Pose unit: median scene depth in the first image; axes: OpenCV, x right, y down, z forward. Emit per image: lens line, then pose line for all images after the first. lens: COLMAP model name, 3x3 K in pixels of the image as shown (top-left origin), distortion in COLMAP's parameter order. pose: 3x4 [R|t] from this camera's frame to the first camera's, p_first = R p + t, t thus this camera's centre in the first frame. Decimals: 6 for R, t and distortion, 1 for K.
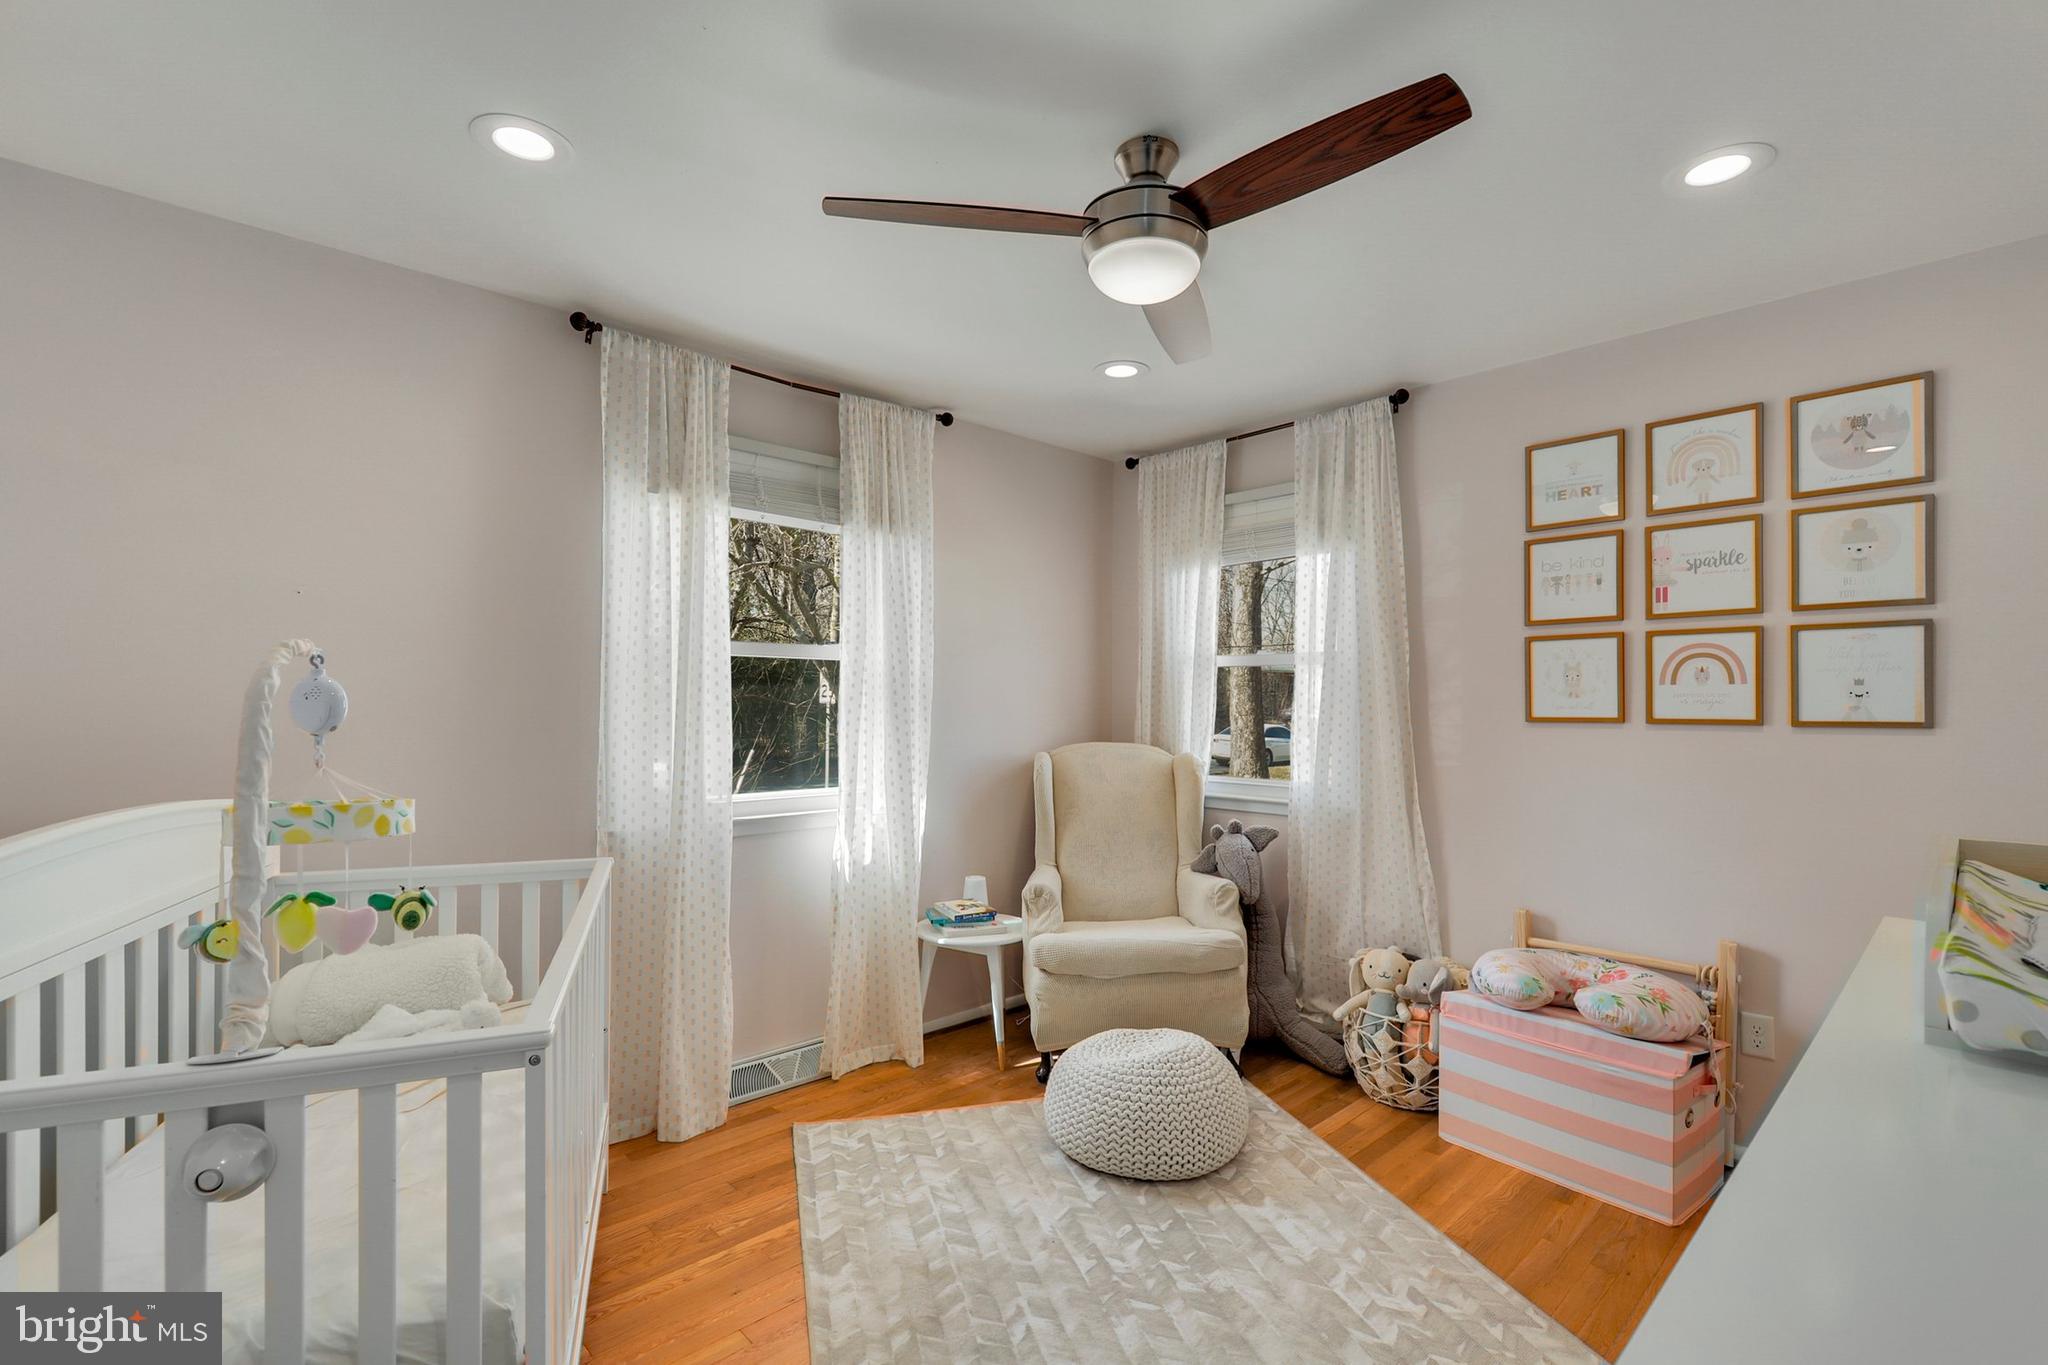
lens RADIAL K [[870.8, 0, 1021.4], [0, 870.8, 664.1], [0, 0, 1]] dist [0.002824, -0.000500]
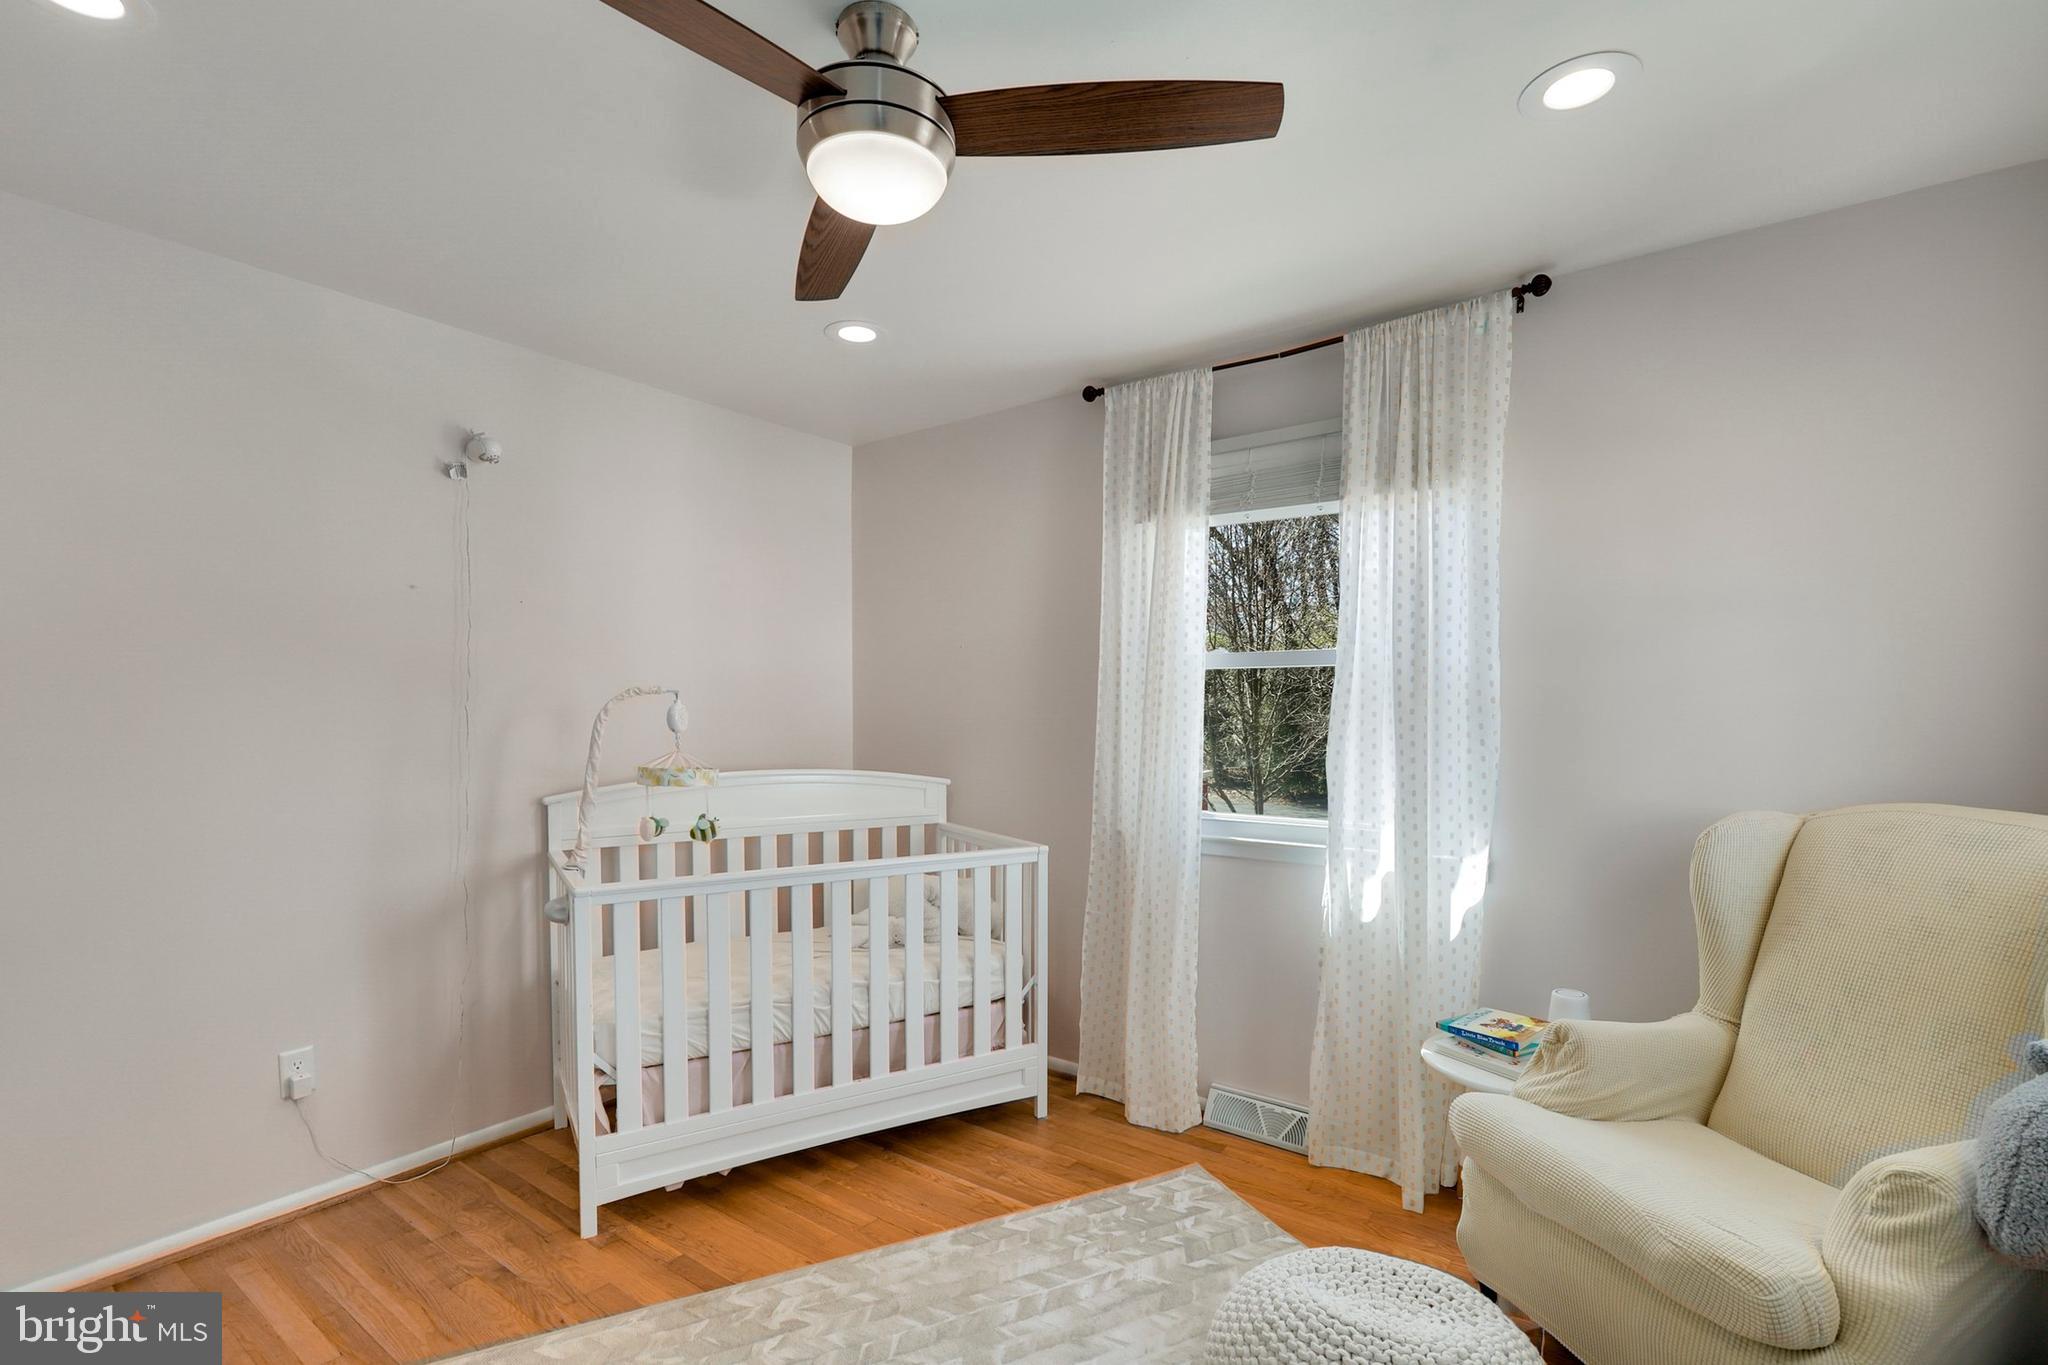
lens RADIAL K [[924.5, 0, 1024.2], [0, 924.5, 693.2], [0, 0, 1]] dist [0.003199, 0.000130]
pose [[0.225519, -0.015573, -0.974114, 0.618072], [0.050397, 0.998720, -0.004299, 0.010468], [0.972934, -0.048123, 0.226015, 0.556887]]
